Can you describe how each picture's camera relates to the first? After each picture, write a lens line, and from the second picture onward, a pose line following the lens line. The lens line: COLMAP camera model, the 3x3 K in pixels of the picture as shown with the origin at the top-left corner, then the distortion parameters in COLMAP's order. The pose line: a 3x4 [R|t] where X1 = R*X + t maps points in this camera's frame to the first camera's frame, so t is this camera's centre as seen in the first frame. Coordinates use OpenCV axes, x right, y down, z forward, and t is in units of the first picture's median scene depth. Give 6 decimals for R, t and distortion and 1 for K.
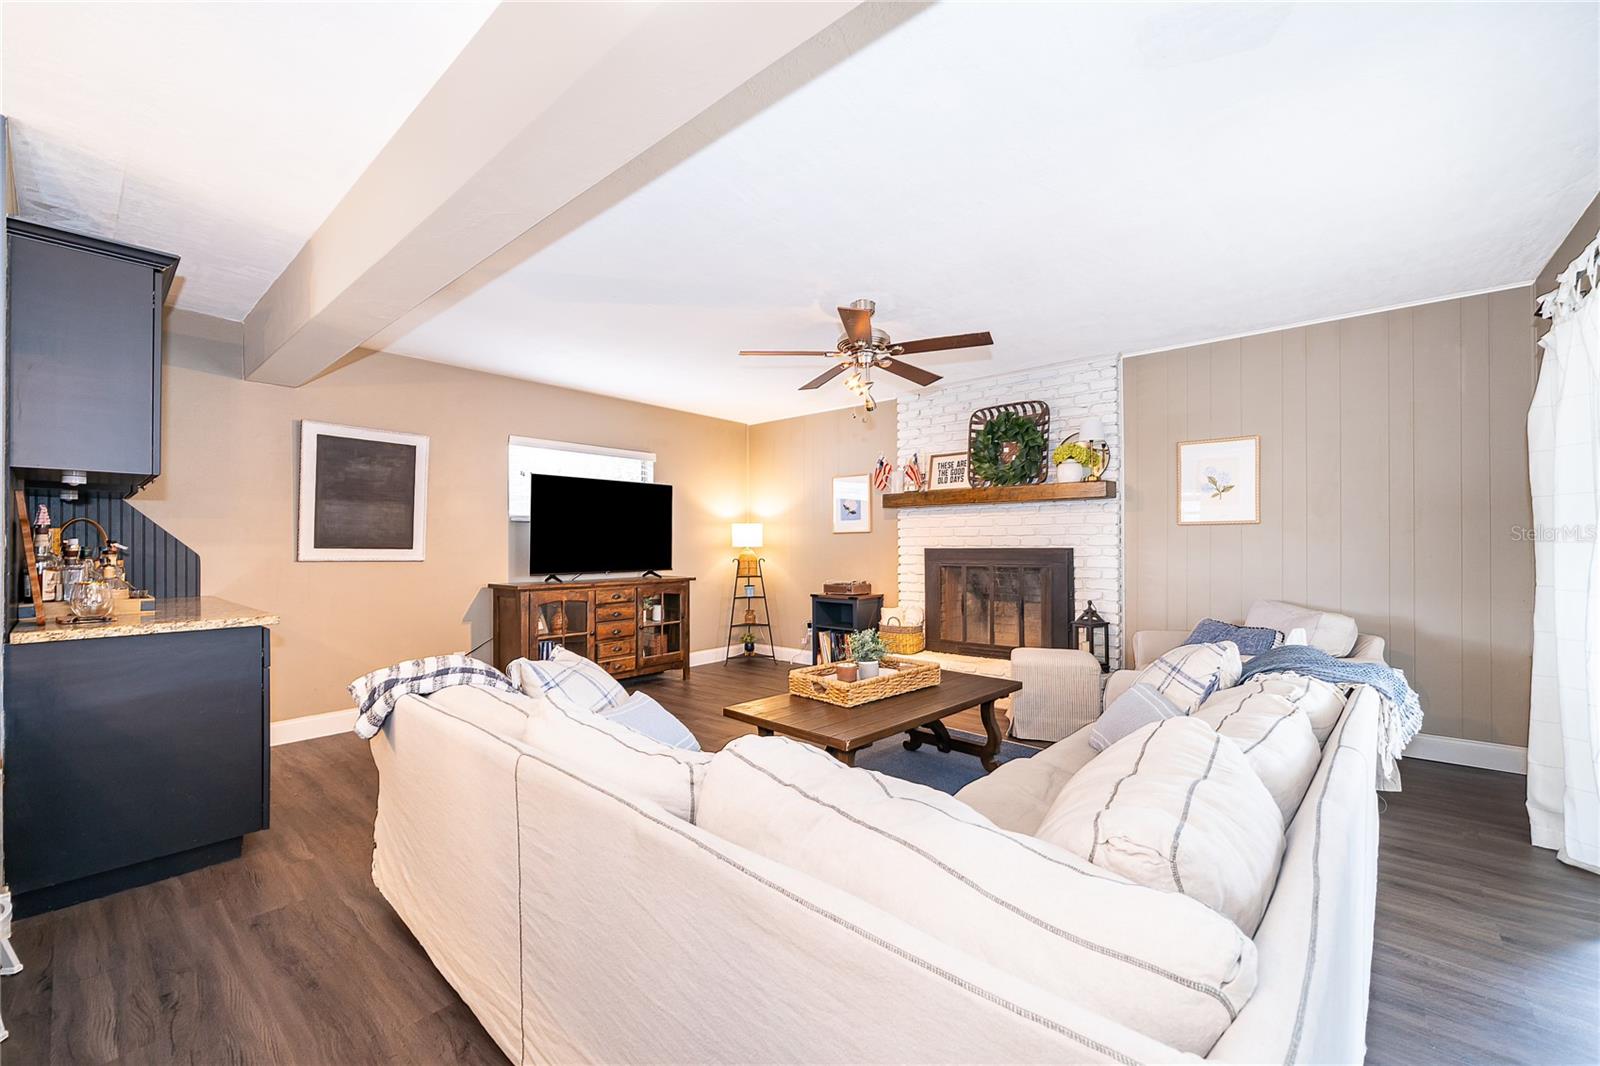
lens RADIAL K [[640.1, 0, 795.0], [0, 640.1, 544.2], [0, 0, 1]] dist [-0.000045, 0.000302]
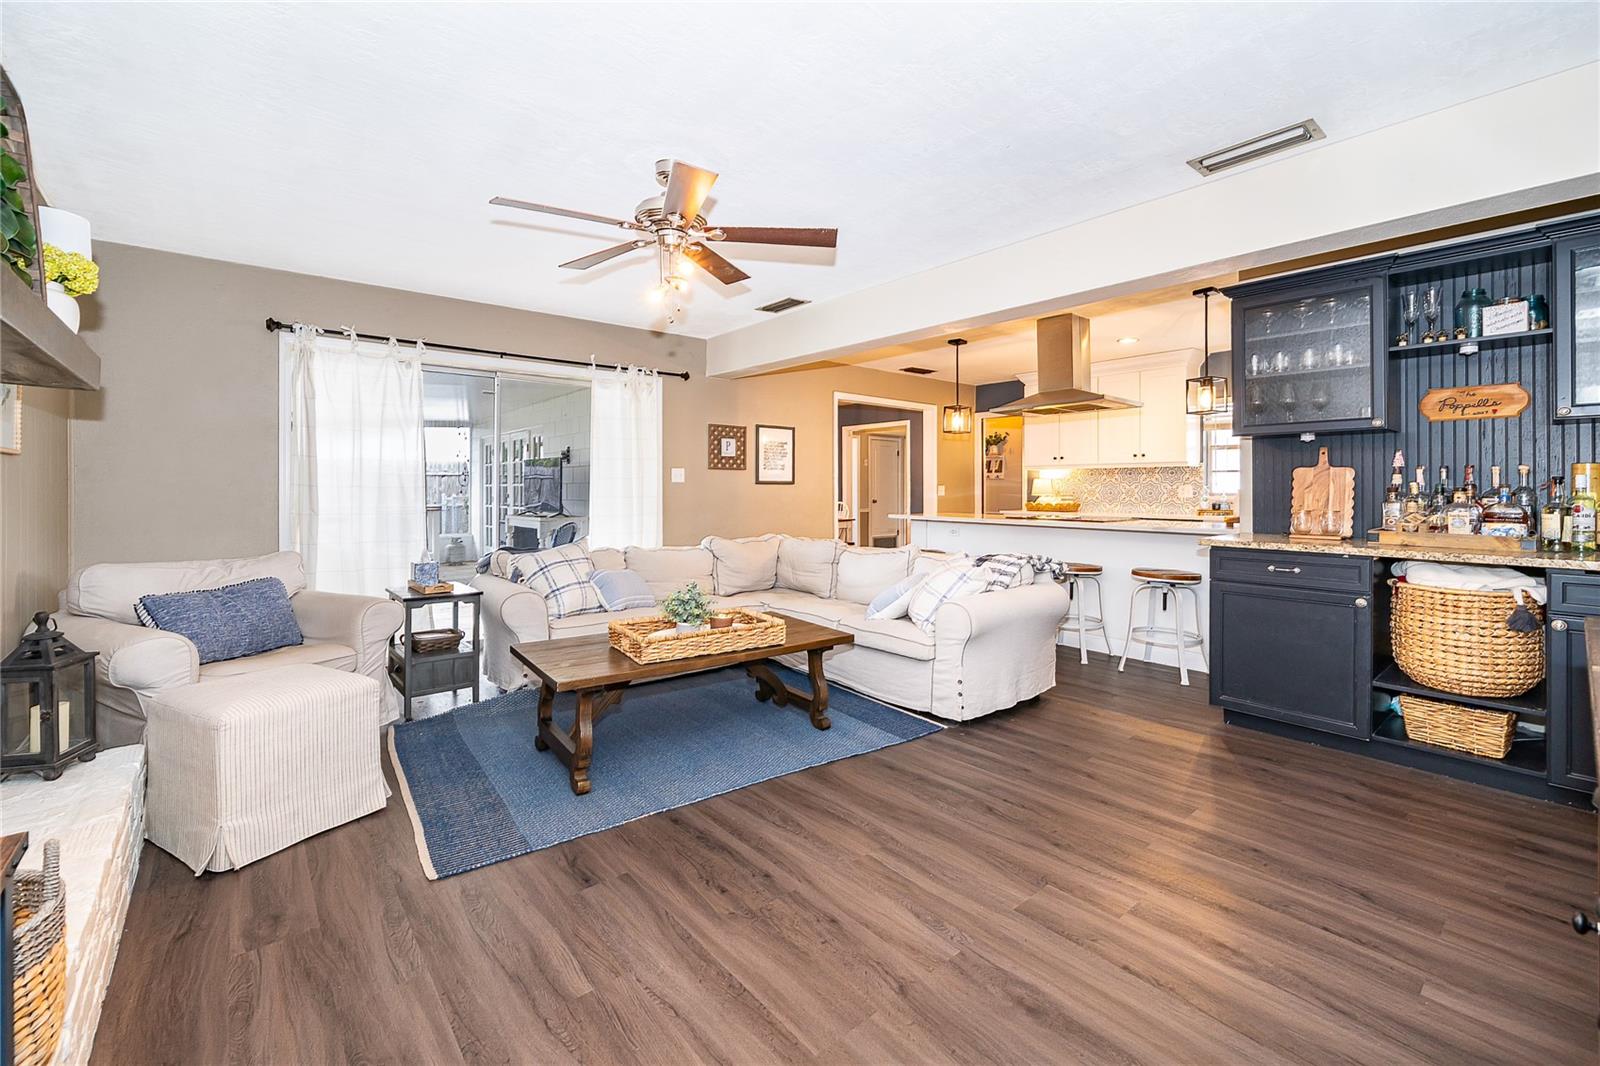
lens RADIAL K [[663.9, 0, 807.0], [0, 663.9, 488.9], [0, 0, 1]] dist [-0.001055, 0.000072]
pose [[-0.989006, 0.004401, 0.147811, -0.117215], [0.004255, 0.999990, -0.001302, 0.005188], [-0.147815, -0.000659, -0.989015, 1.275907]]
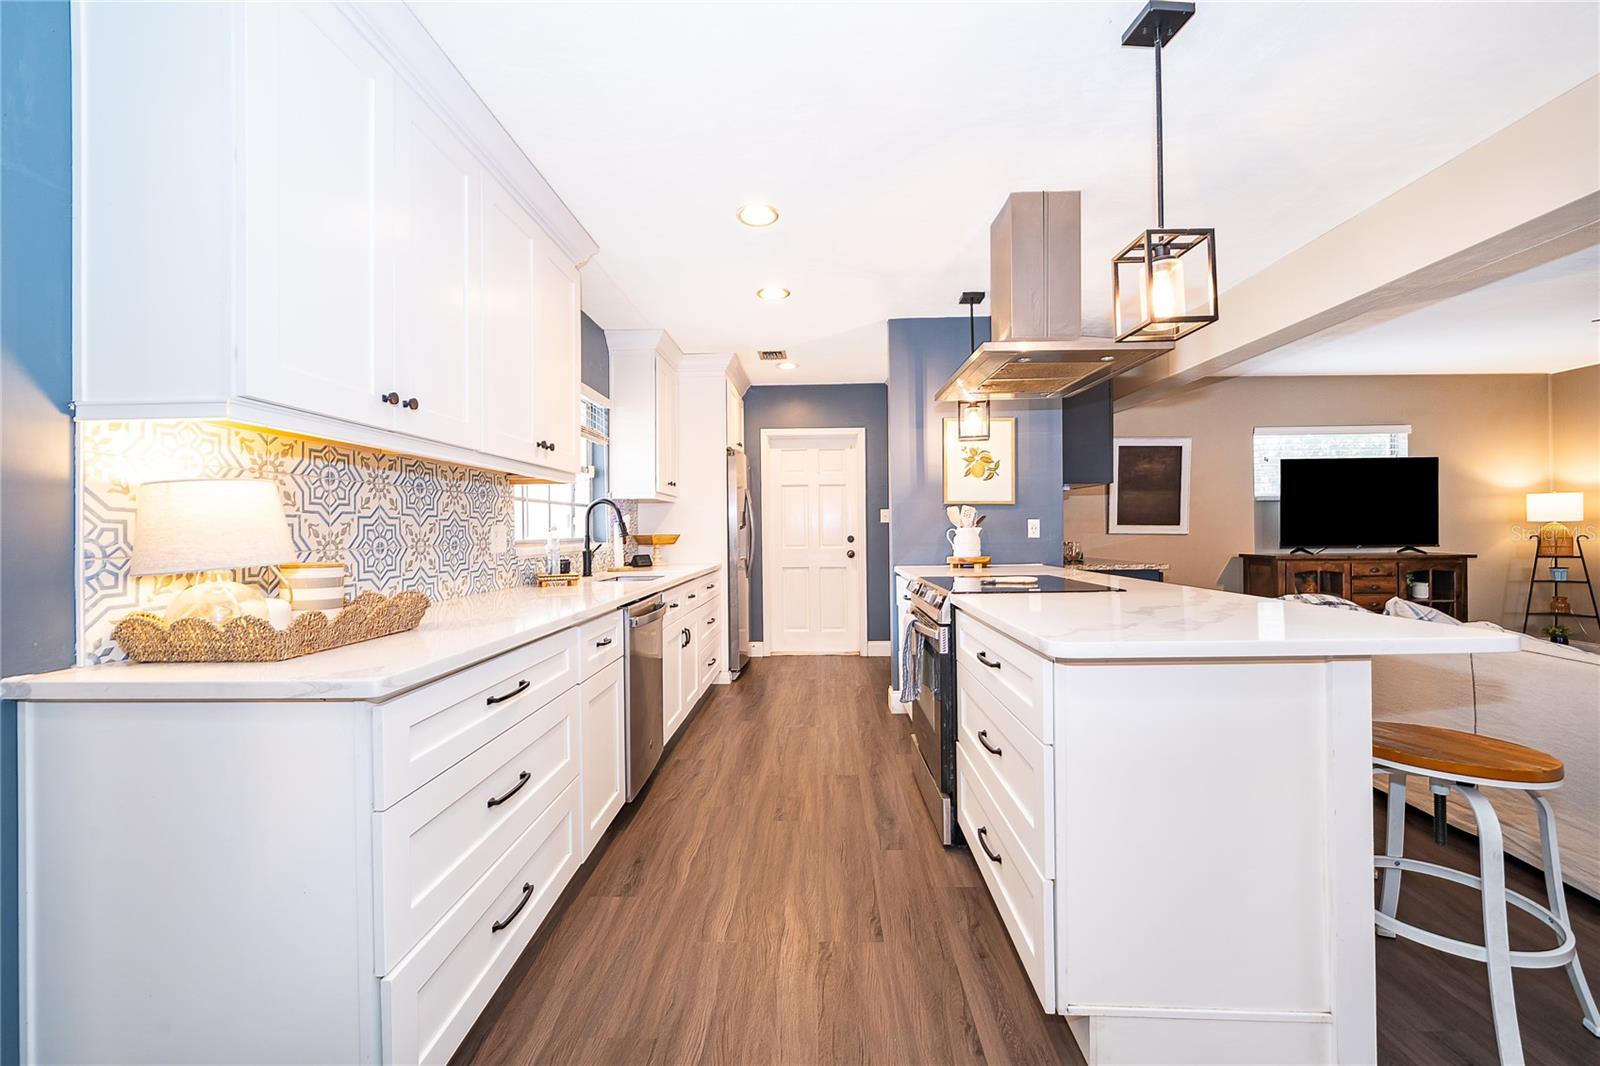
lens RADIAL K [[638.0, 0, 798.9], [0, 638.0, 527.0], [0, 0, 1]] dist [-0.002220, -0.000029]
pose [[0.630318, -0.006108, -0.776313, -0.070320], [0.009525, 0.999955, -0.000134, 0.003929], [0.776278, -0.007310, 0.630348, -0.398873]]
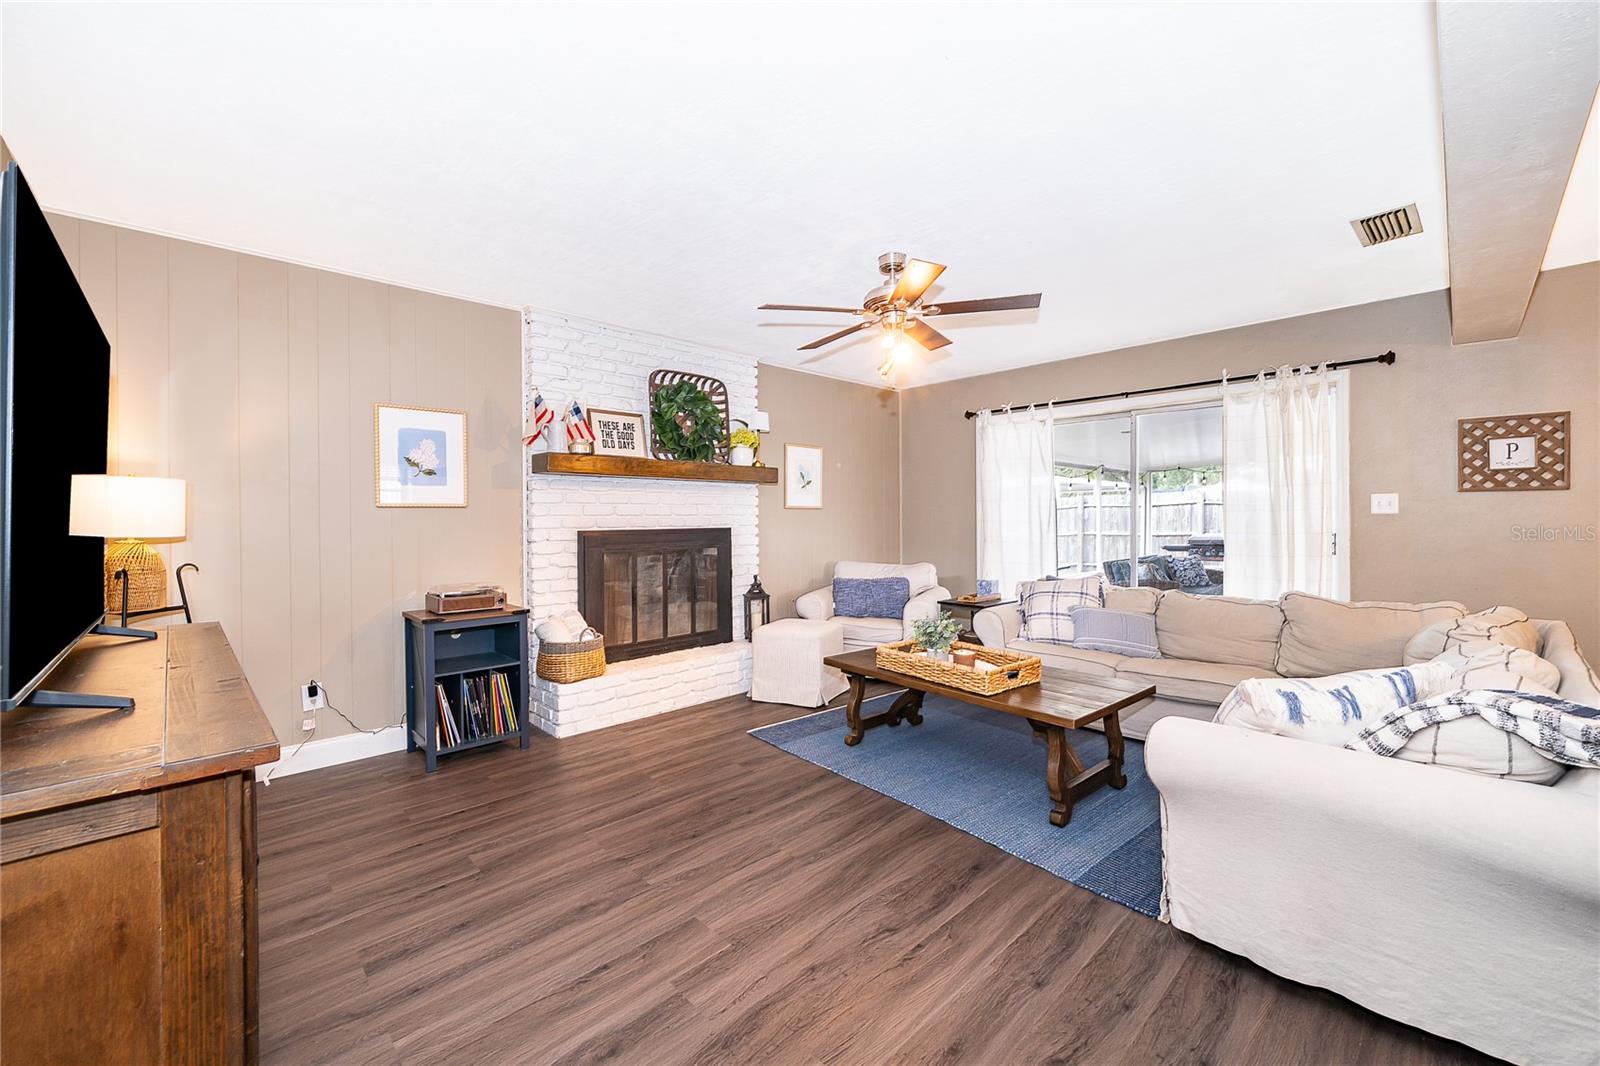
lens RADIAL K [[644.8, 0, 794.0], [0, 644.8, 523.4], [0, 0, 1]] dist [-0.000437, -0.000038]
pose [[0.089615, -0.003951, 0.995969, -0.586942], [0.004937, 0.999982, 0.003523, -0.004187], [-0.995964, 0.004601, 0.089633, 0.771241]]
